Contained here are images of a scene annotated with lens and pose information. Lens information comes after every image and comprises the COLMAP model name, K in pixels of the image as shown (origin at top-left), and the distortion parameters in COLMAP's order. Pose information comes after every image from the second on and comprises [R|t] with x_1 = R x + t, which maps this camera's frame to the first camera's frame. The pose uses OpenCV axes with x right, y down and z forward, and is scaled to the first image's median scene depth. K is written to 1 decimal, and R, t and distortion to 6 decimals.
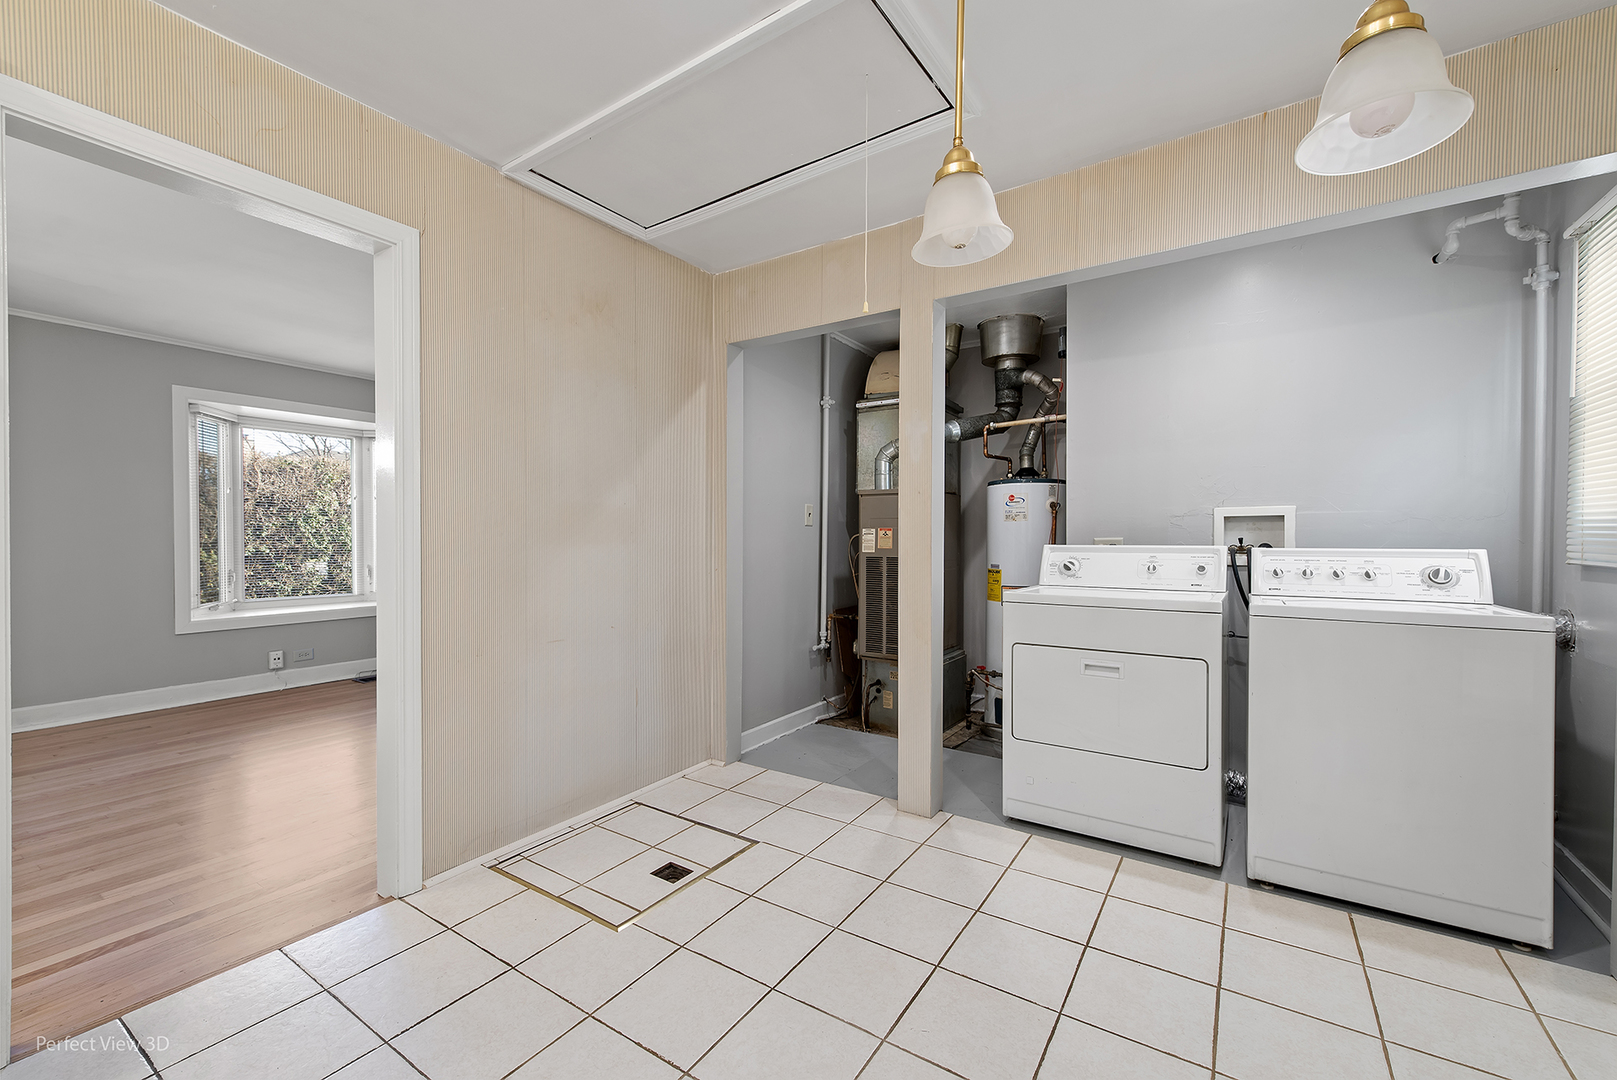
lens RADIAL K [[674.8, 0, 803.2], [0, 674.8, 546.5], [0, 0, 1]] dist [0.012814, 0.000019]
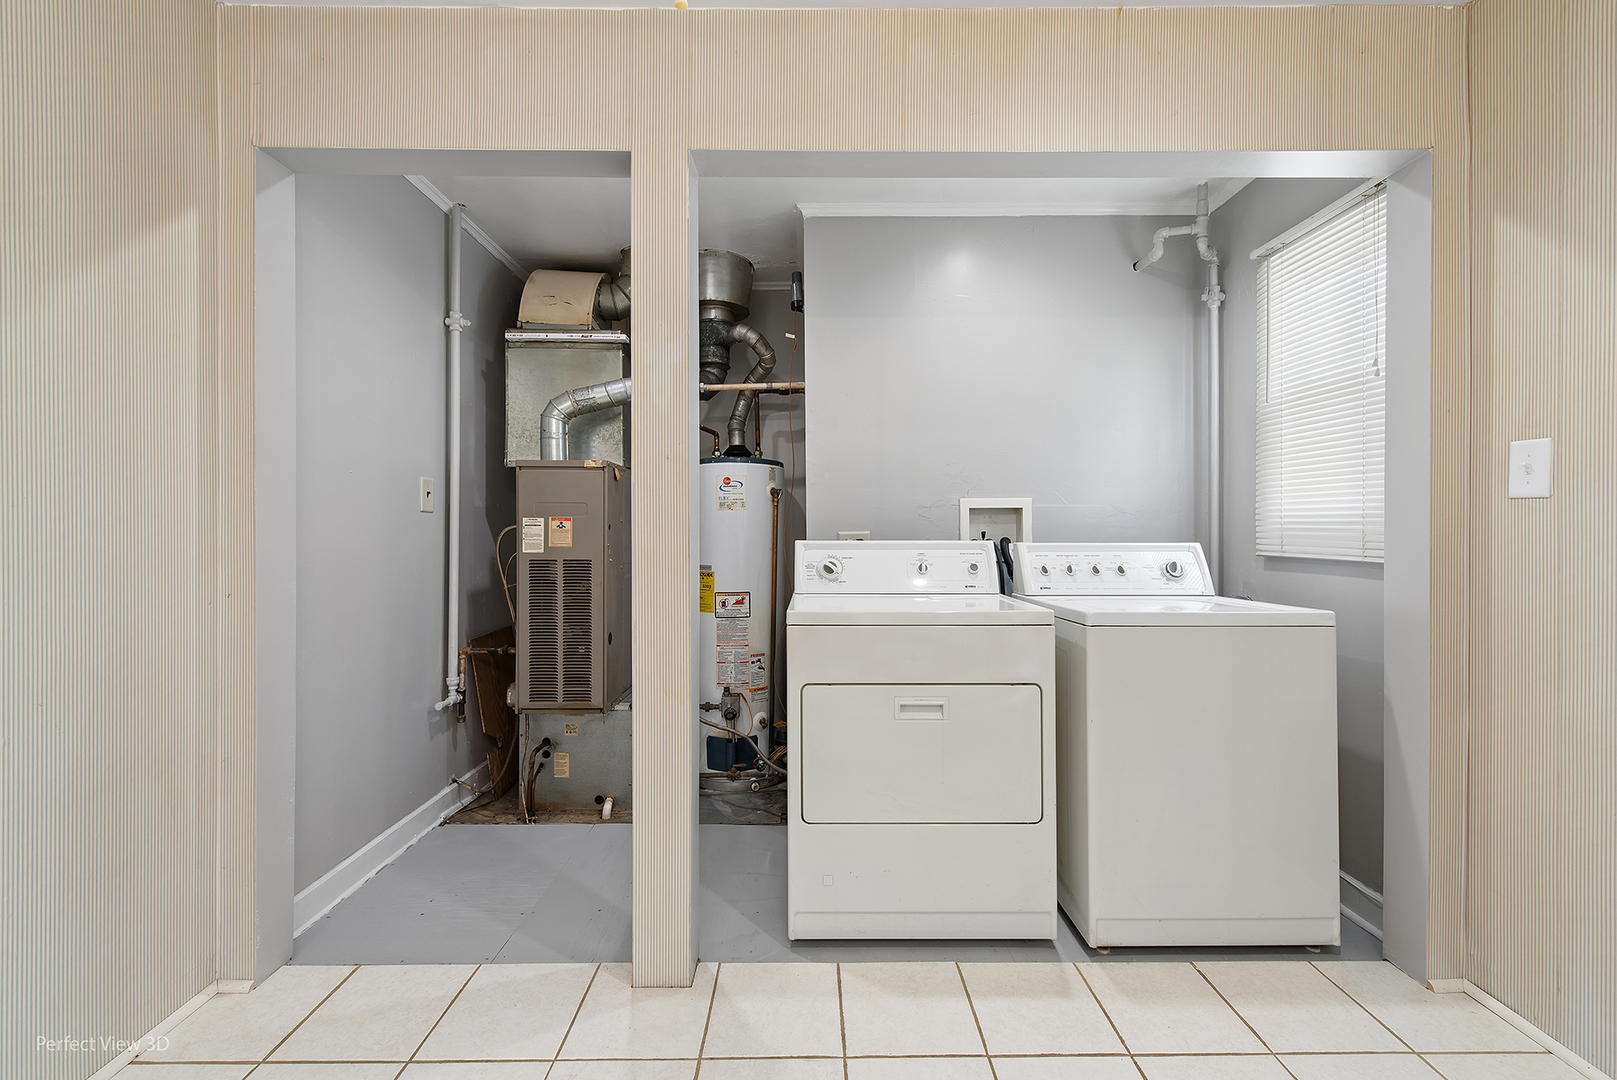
lens RADIAL K [[650.8, 0, 807.4], [0, 650.8, 536.2], [0, 0, 1]] dist [0.014384, -0.005170]
pose [[0.830336, -0.004101, 0.557248, -0.038687], [0.006535, 0.999976, -0.002378, -0.004606], [-0.557225, 0.005616, 0.830342, 0.317040]]
